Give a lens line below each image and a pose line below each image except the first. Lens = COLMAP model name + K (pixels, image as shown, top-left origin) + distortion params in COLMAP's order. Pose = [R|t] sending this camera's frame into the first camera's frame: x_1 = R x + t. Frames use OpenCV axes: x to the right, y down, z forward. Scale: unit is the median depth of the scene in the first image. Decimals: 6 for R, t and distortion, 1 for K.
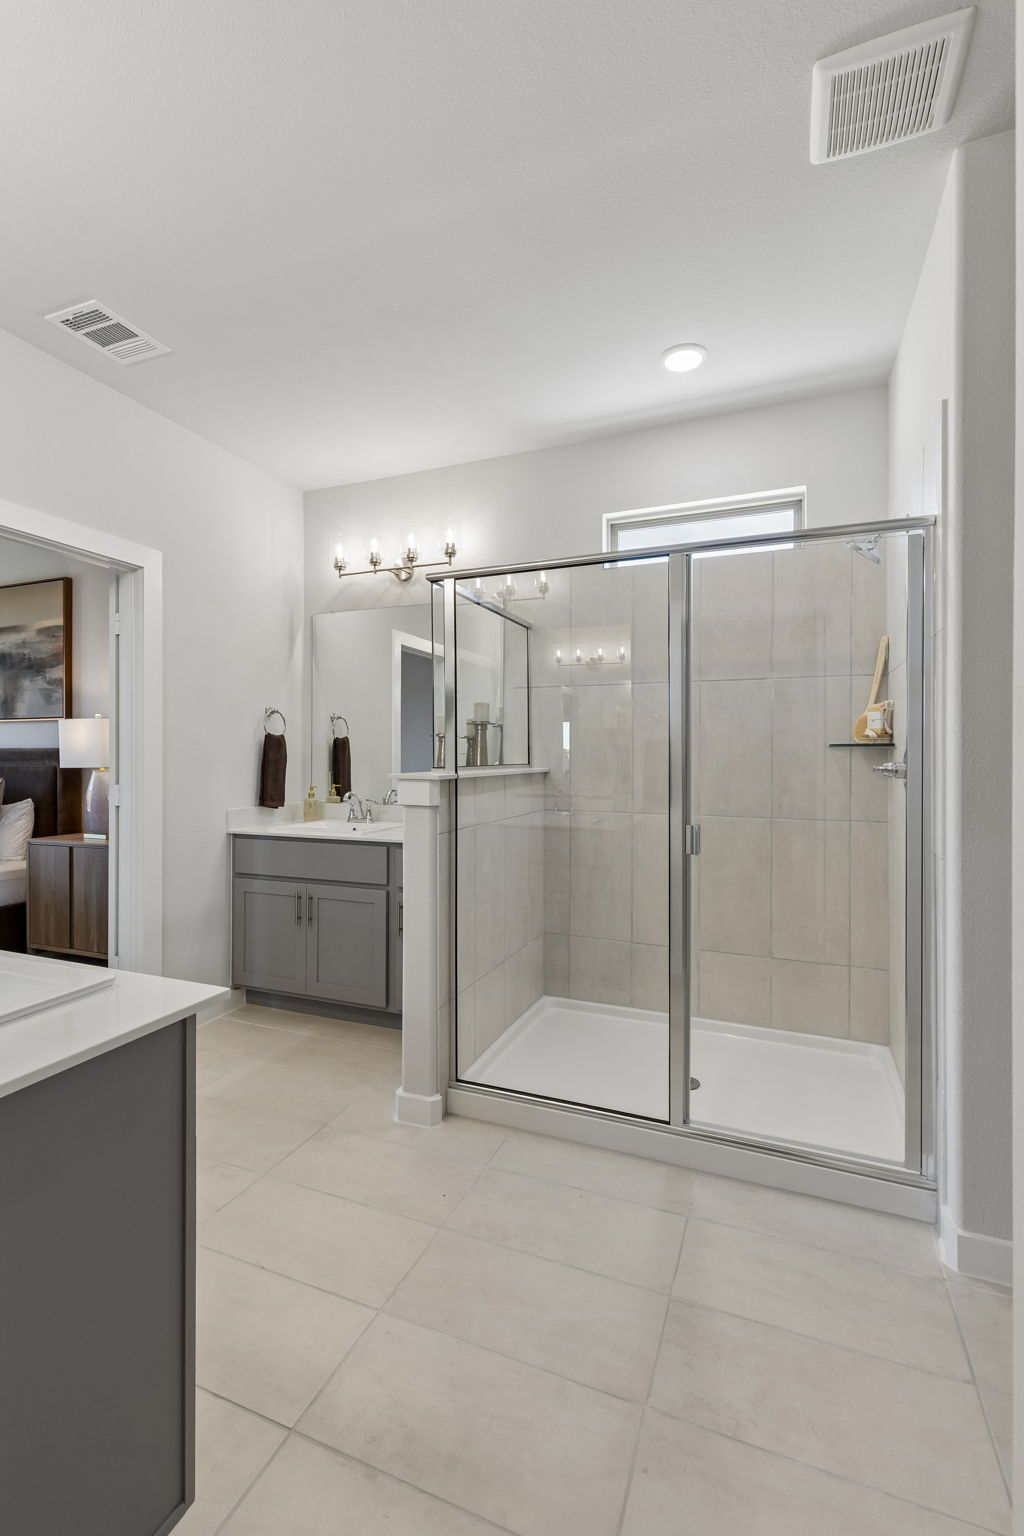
lens RADIAL K [[692.8, 0, 507.3], [0, 692.8, 757.2], [0, 0, 1]] dist [0.004276, -0.001697]
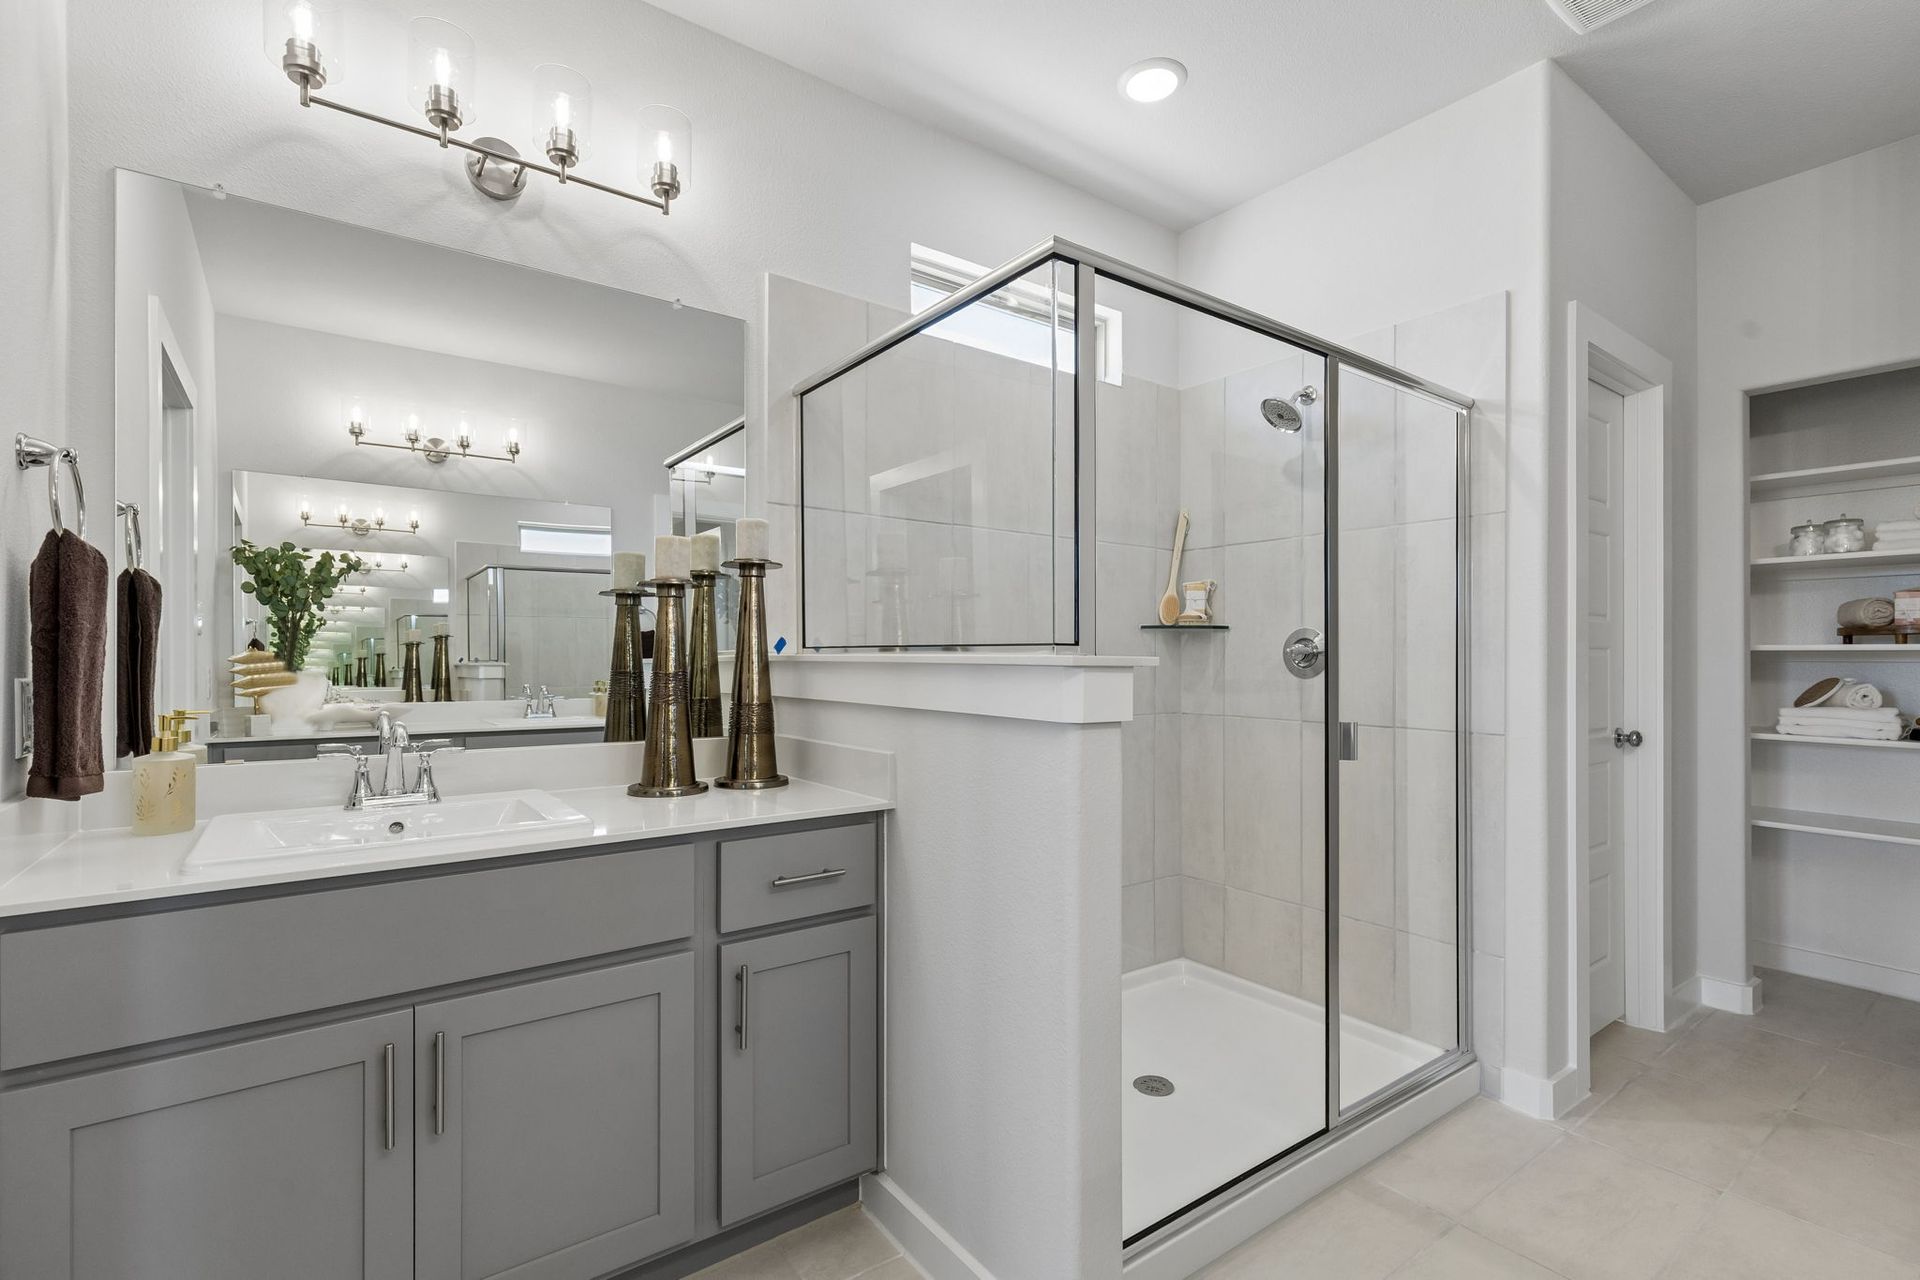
lens RADIAL K [[866.0, 0, 944.4], [0, 866.0, 657.0], [0, 0, 1]] dist [0.004276, -0.001697]
pose [[0.519187, 0.000990, 0.854660, -0.580430], [0.000579, 0.999999, -0.001510, 0.021800], [-0.854660, 0.001279, 0.519186, 0.660865]]
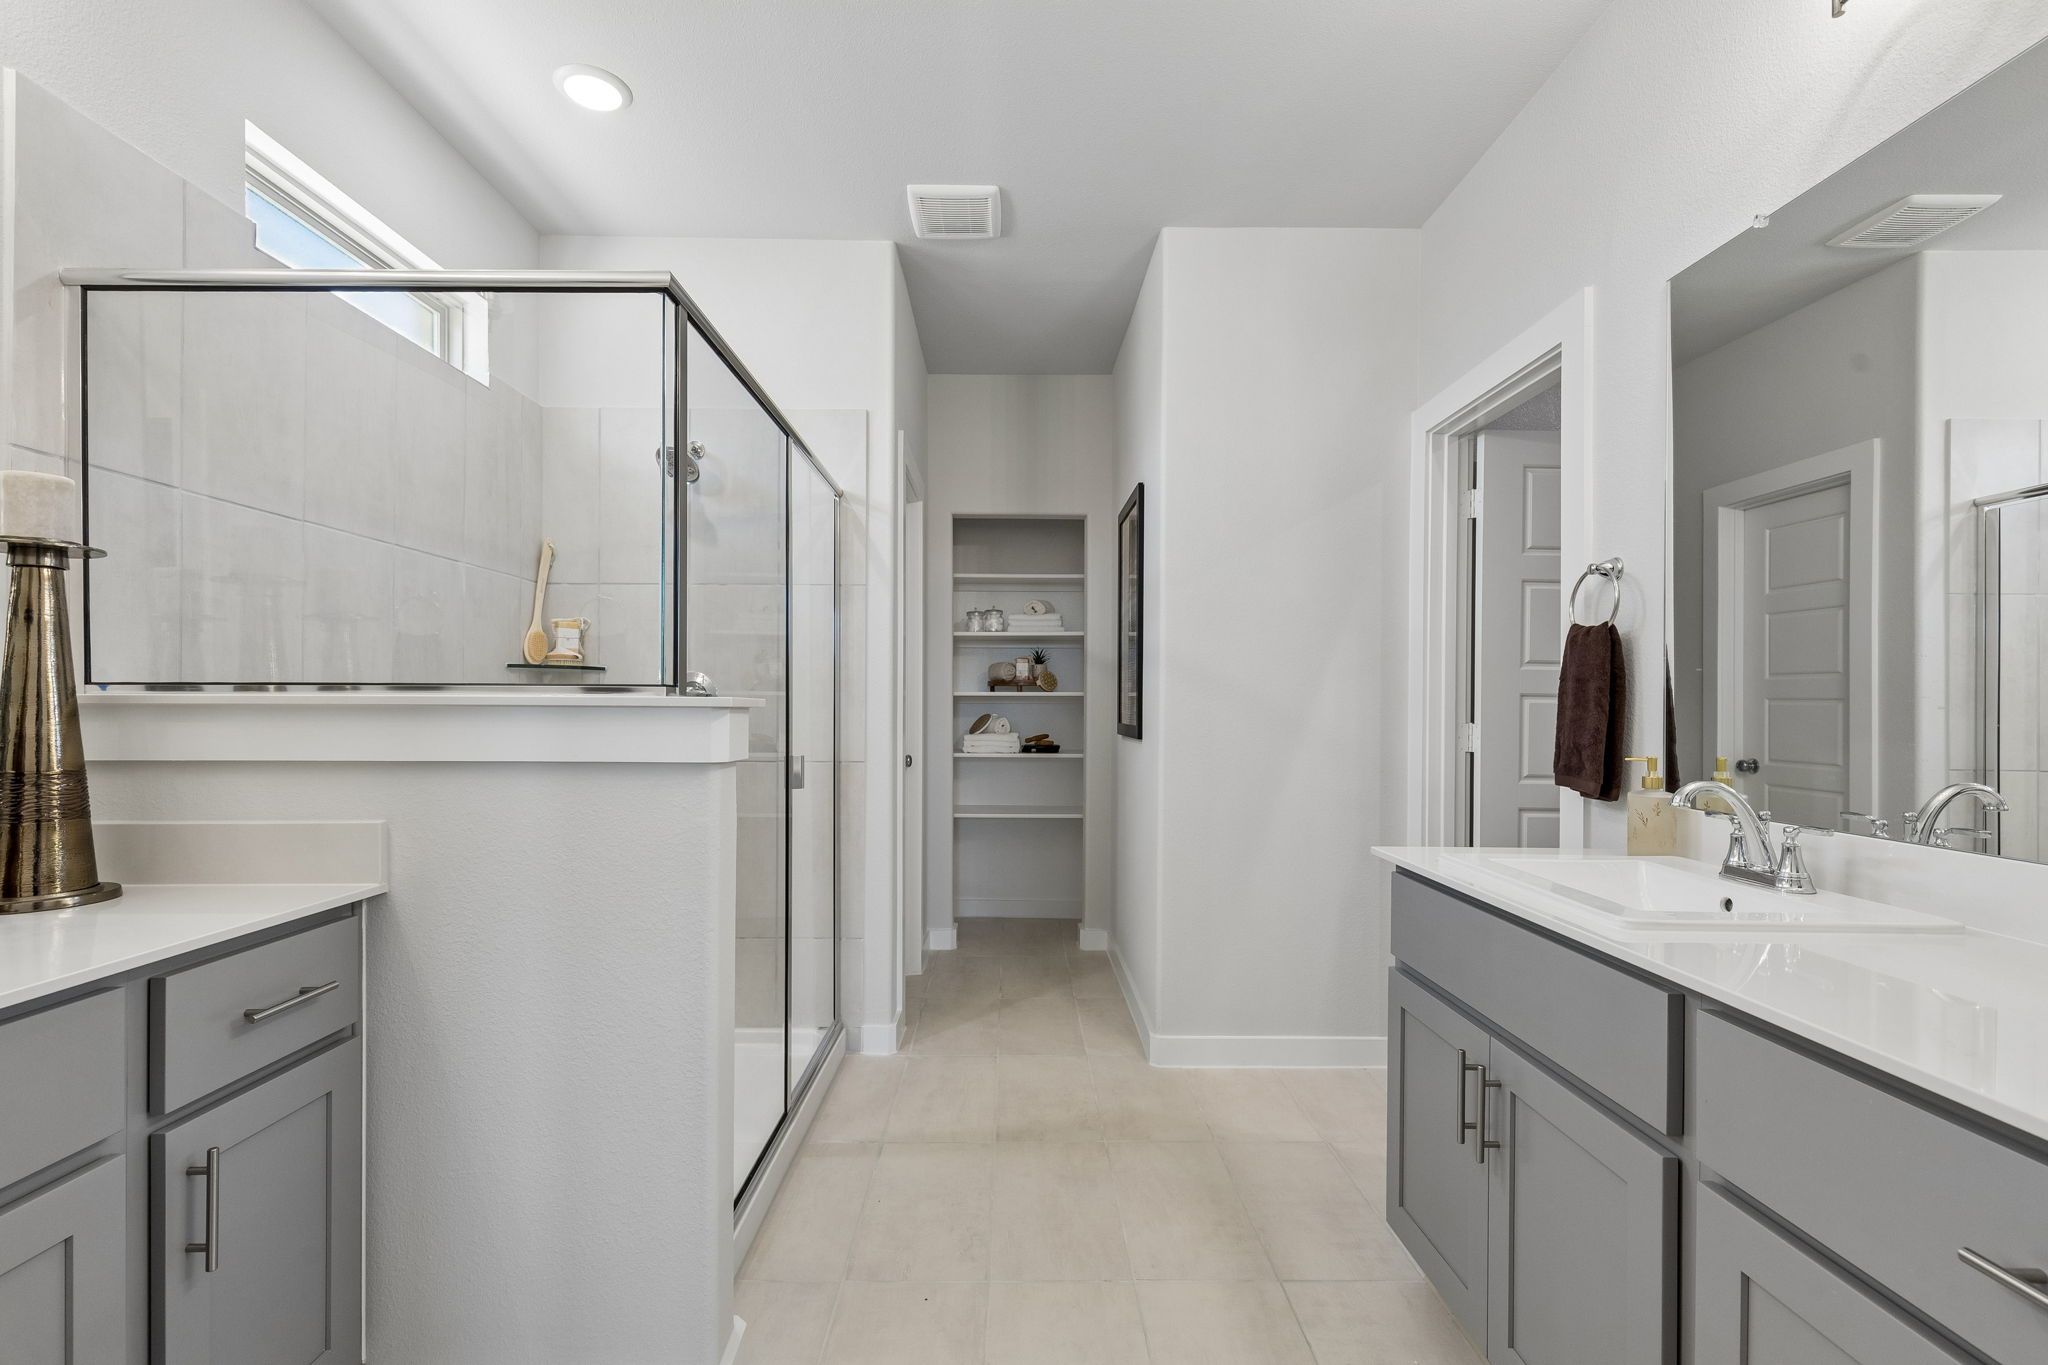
lens RADIAL K [[923.7, 0, 1014.4], [0, 923.7, 702.6], [0, 0, 1]] dist [0.004276, -0.001697]
pose [[-0.397096, -0.000986, 0.917777, -0.685992], [0.000773, 0.999999, 0.001408, 0.022769], [-0.917777, 0.001269, -0.397094, 0.904622]]
